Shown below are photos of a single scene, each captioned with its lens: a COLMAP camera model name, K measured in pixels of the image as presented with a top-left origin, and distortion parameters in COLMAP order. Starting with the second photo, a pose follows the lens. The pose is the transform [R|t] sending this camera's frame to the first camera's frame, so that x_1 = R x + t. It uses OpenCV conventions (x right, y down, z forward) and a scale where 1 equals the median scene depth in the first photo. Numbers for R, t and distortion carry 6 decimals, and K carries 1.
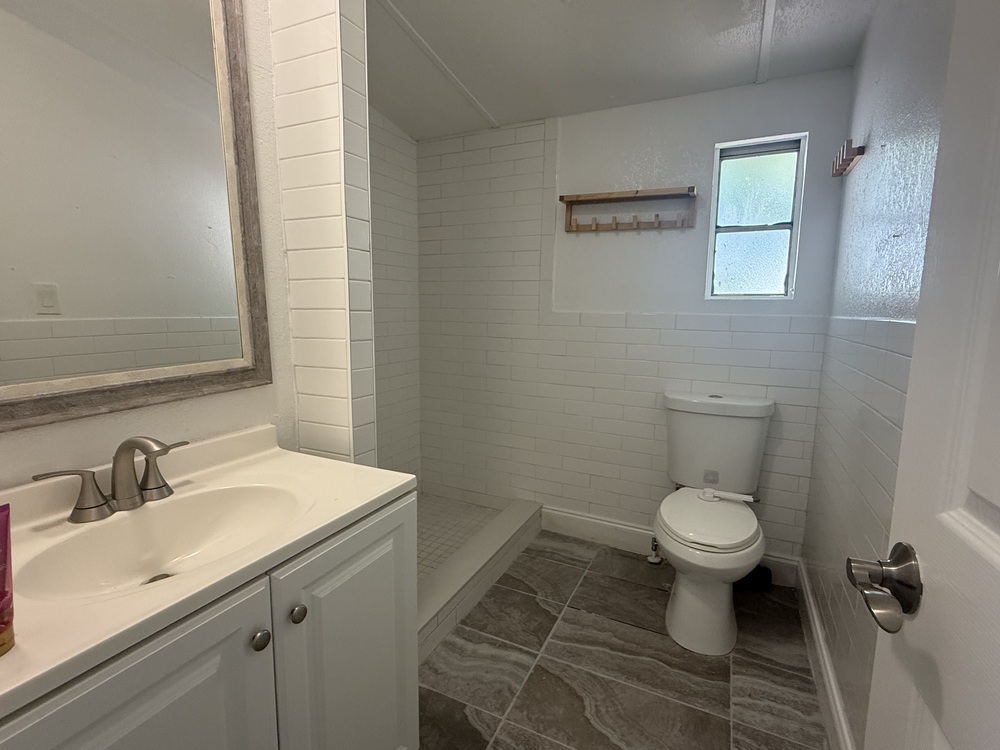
lens RADIAL K [[478.8, 0, 500.0], [0, 478.8, 375.0], [0, 0, 1]] dist [0.002576, 0.000173]
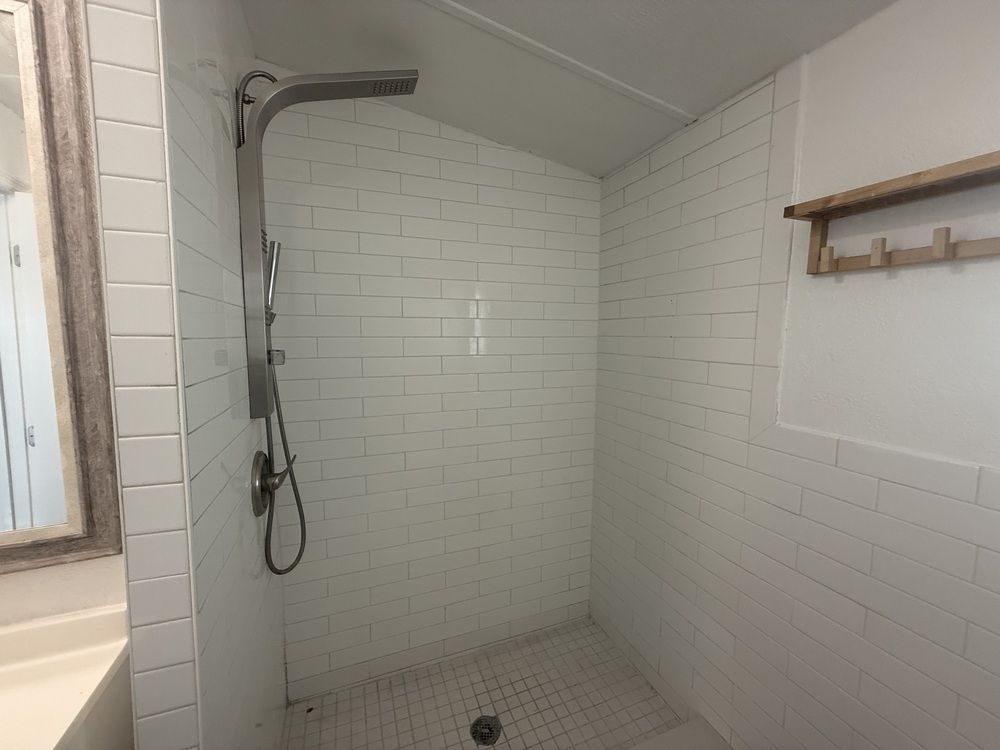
lens RADIAL K [[400.0, 0, 500.0], [0, 400.0, 375.0], [0, 0, 1]] dist [0.000650, -0.000193]
pose [[0.734717, 0.057939, -0.675895, 0.192447], [-0.091049, 0.995753, -0.013616, -0.162205], [0.672235, 0.071543, 0.736873, 0.489181]]
